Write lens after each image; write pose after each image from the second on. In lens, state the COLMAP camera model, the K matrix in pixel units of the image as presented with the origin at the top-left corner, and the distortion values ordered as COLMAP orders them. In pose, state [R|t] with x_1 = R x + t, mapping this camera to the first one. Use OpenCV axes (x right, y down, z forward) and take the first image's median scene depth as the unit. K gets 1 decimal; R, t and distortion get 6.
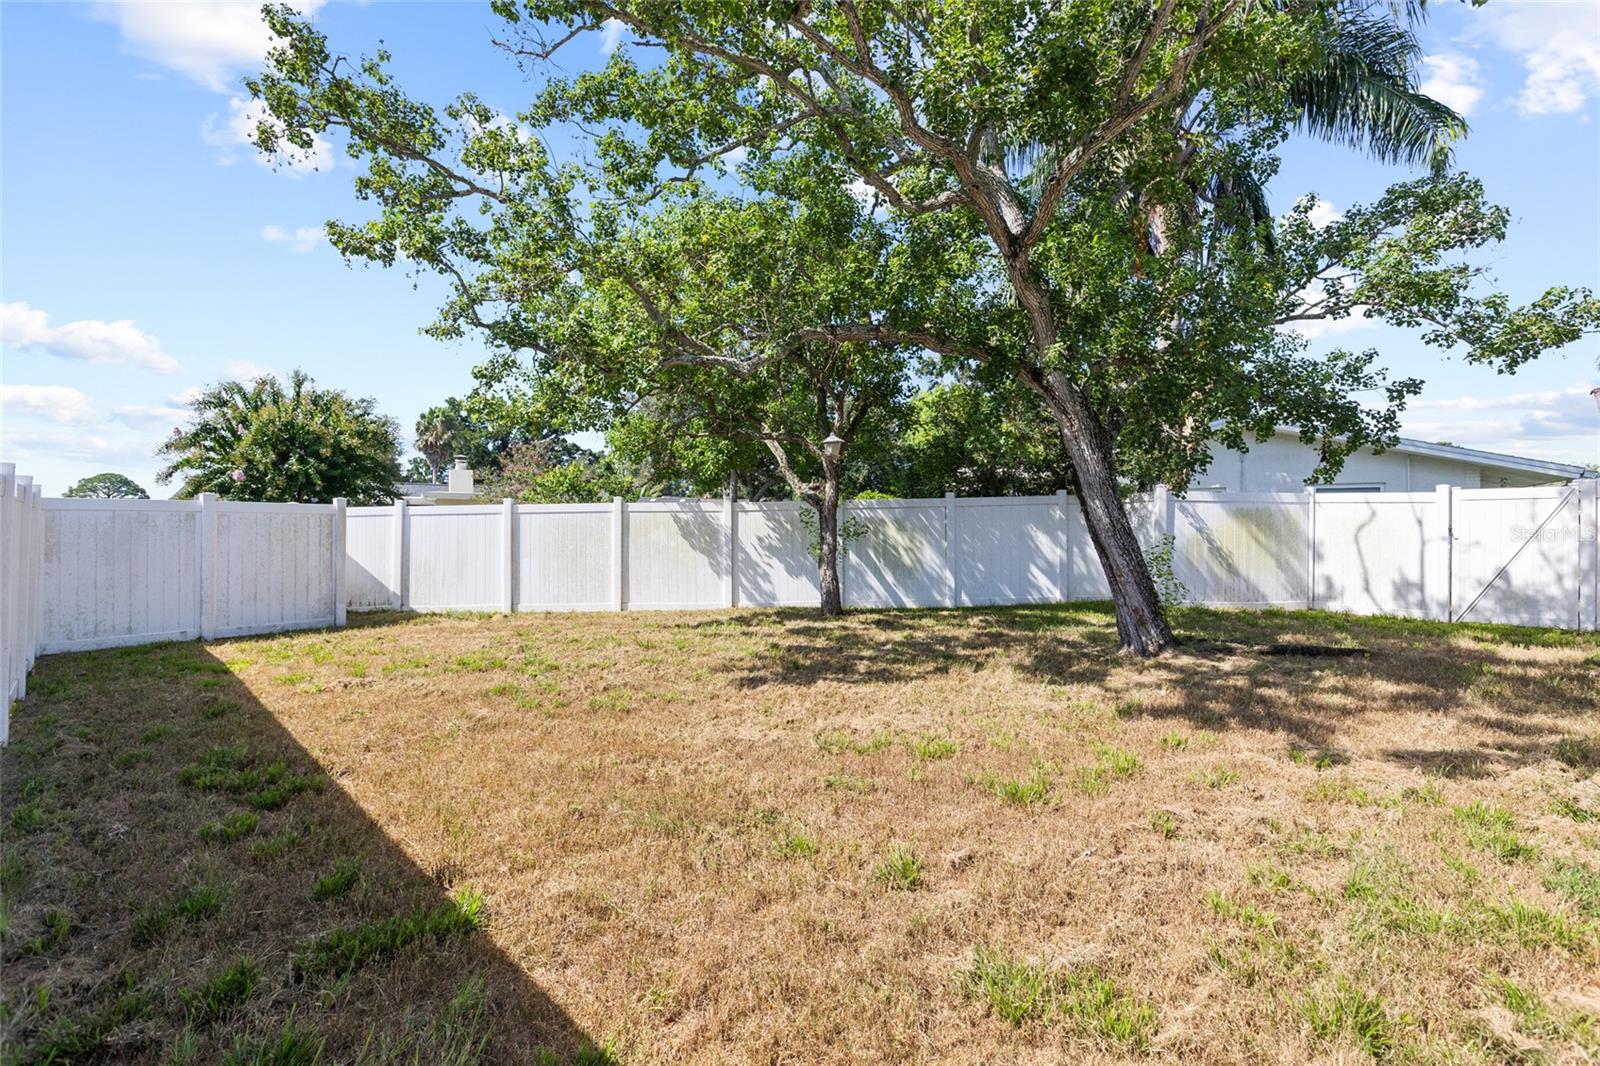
lens RADIAL K [[715.3, 0, 787.6], [0, 715.3, 530.9], [0, 0, 1]] dist [0.008452, -0.002921]
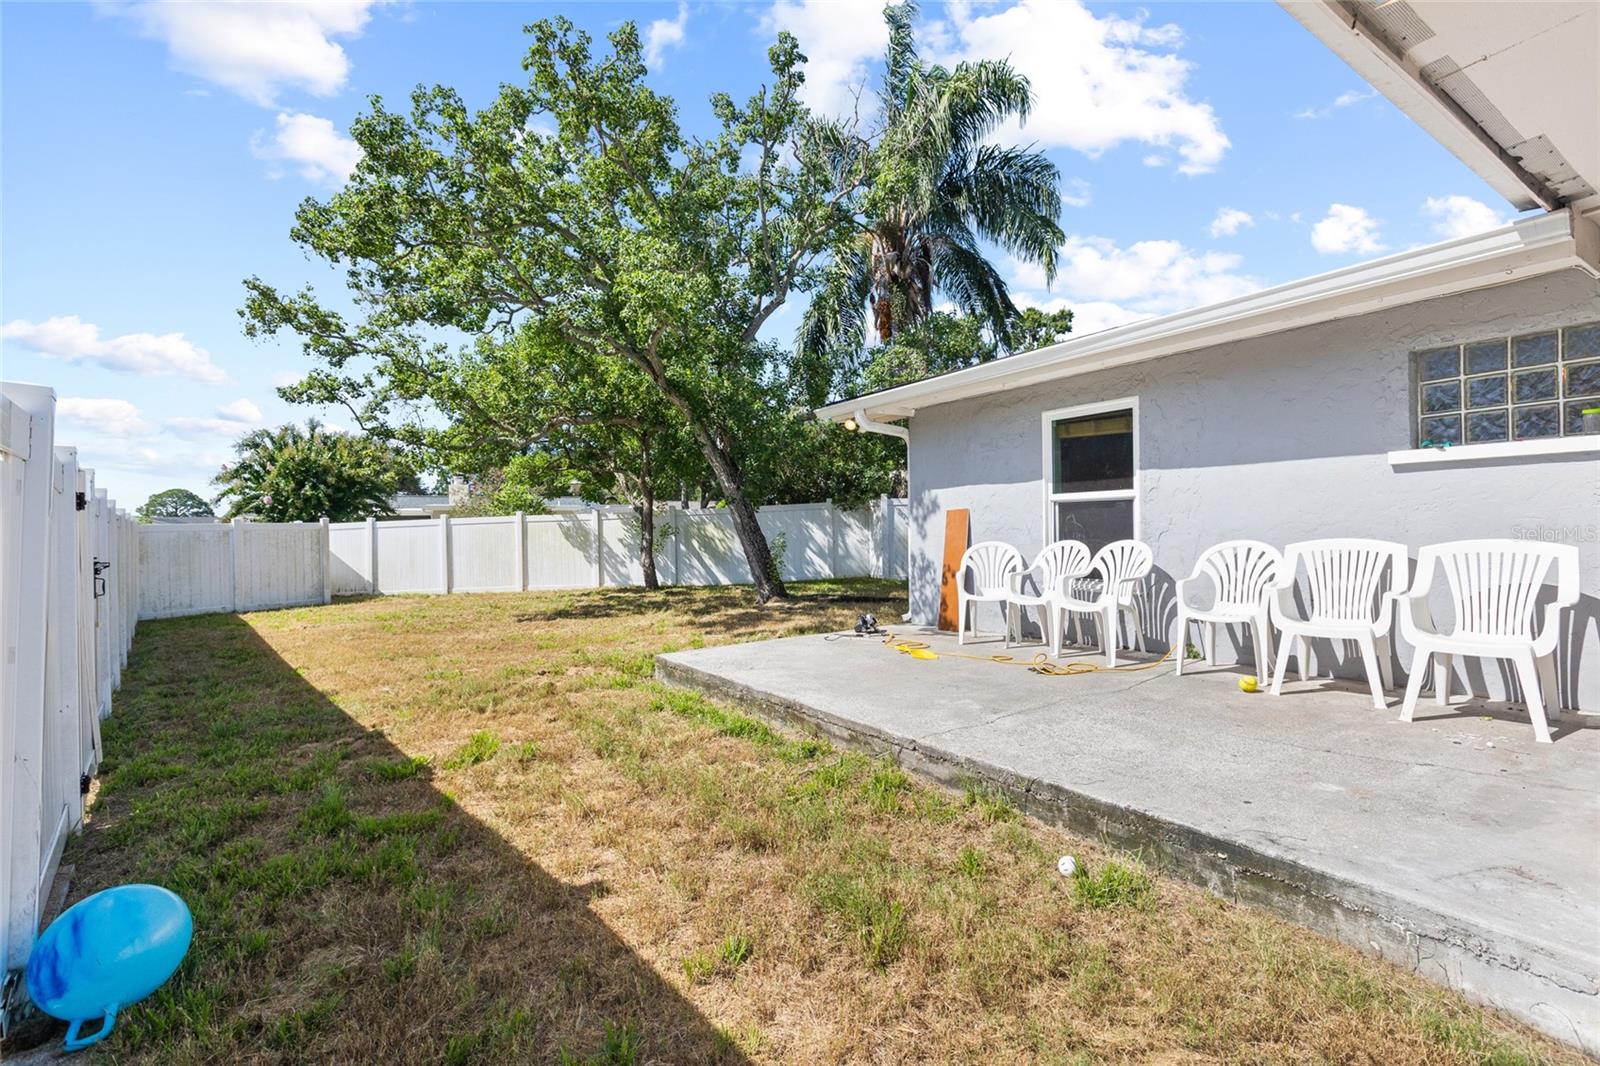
lens RADIAL K [[715.3, 0, 812.2], [0, 715.3, 528.1], [0, 0, 1]] dist [0.008452, -0.002921]
pose [[0.999027, -0.028695, -0.033488, 0.384452], [0.028986, 0.999546, 0.008234, -0.007162], [0.033237, -0.009197, 0.999405, -0.403981]]
